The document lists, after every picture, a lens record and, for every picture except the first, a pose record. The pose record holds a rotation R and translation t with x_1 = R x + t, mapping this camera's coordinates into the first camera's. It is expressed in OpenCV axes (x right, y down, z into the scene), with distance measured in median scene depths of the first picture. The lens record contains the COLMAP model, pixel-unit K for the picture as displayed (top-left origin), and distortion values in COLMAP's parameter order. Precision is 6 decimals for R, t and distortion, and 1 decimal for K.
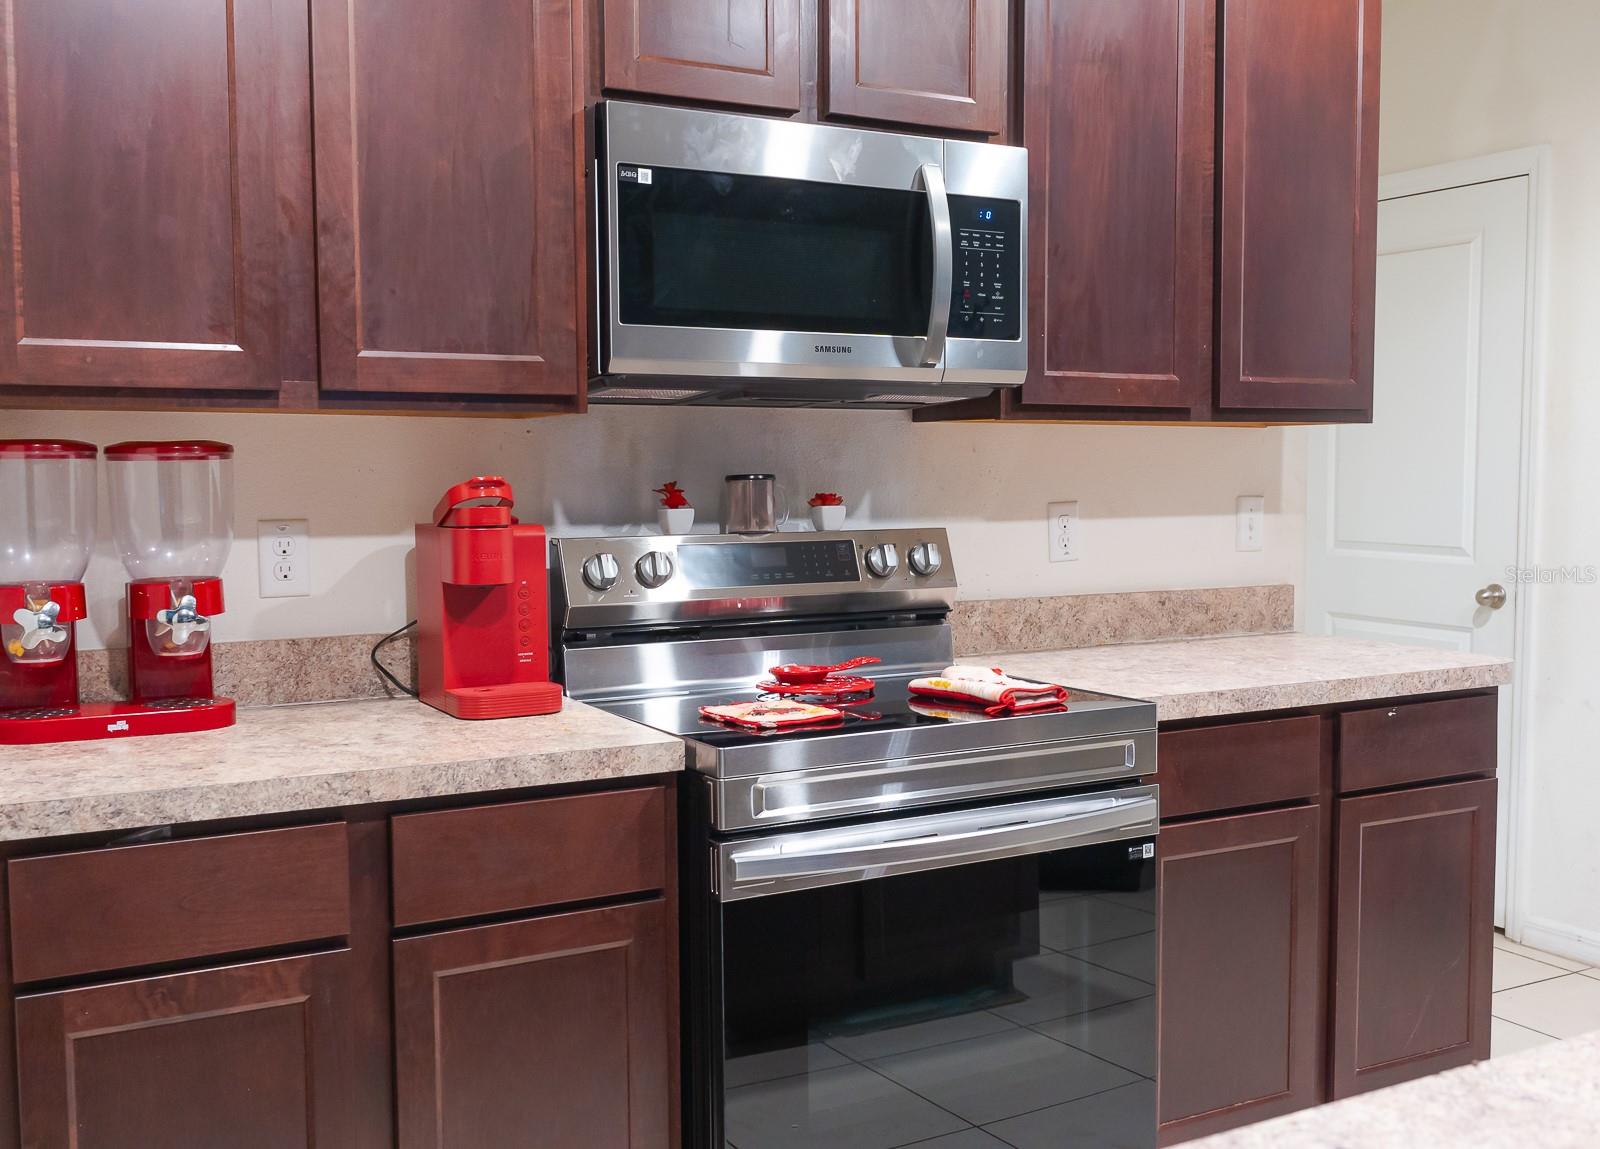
lens RADIAL K [[1673.3, 0, 800.5], [0, 1673.3, 582.6], [0, 0, 1]] dist [0.001878, 0.000000]
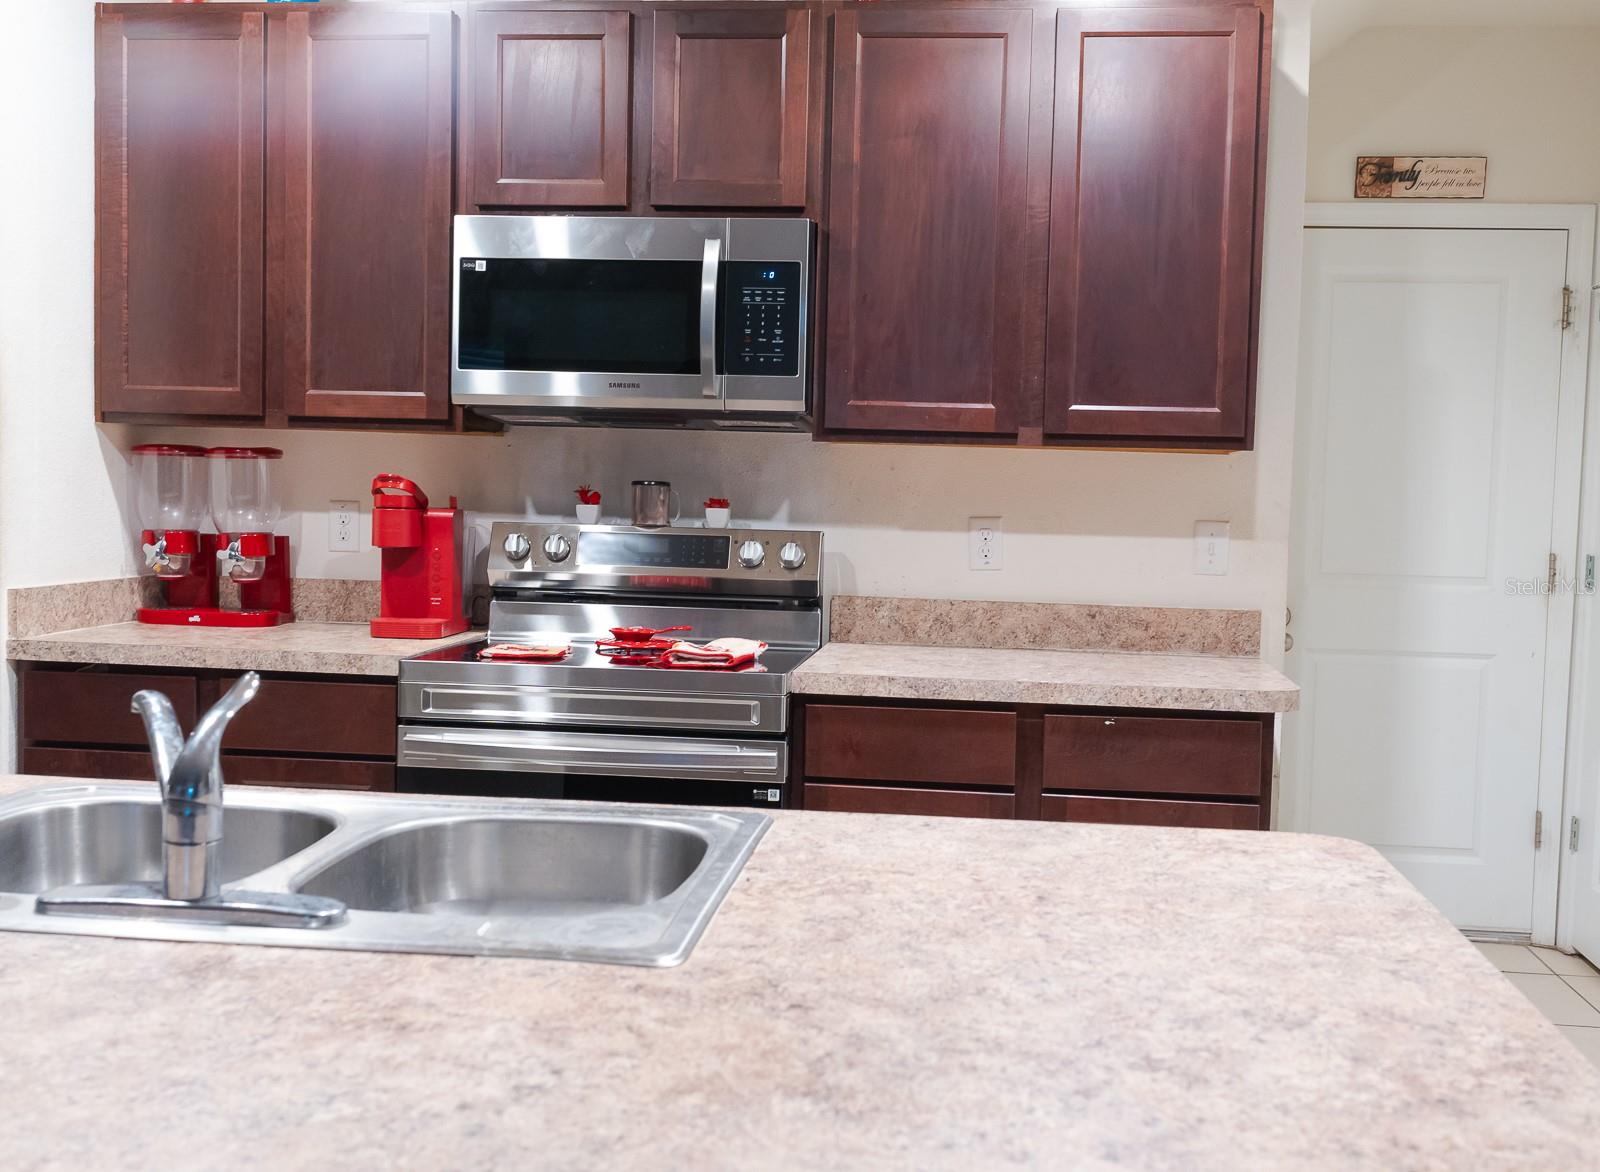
lens RADIAL K [[1707.7, 0, 799.5], [0, 1707.7, 580.4], [0, 0, 1]] dist [0.003774, 0.000000]
pose [[0.788863, 0.059135, -0.611717, 0.891380], [-0.072869, 0.997339, 0.002442, 0.000500], [0.610234, 0.042649, 0.791073, 0.024595]]
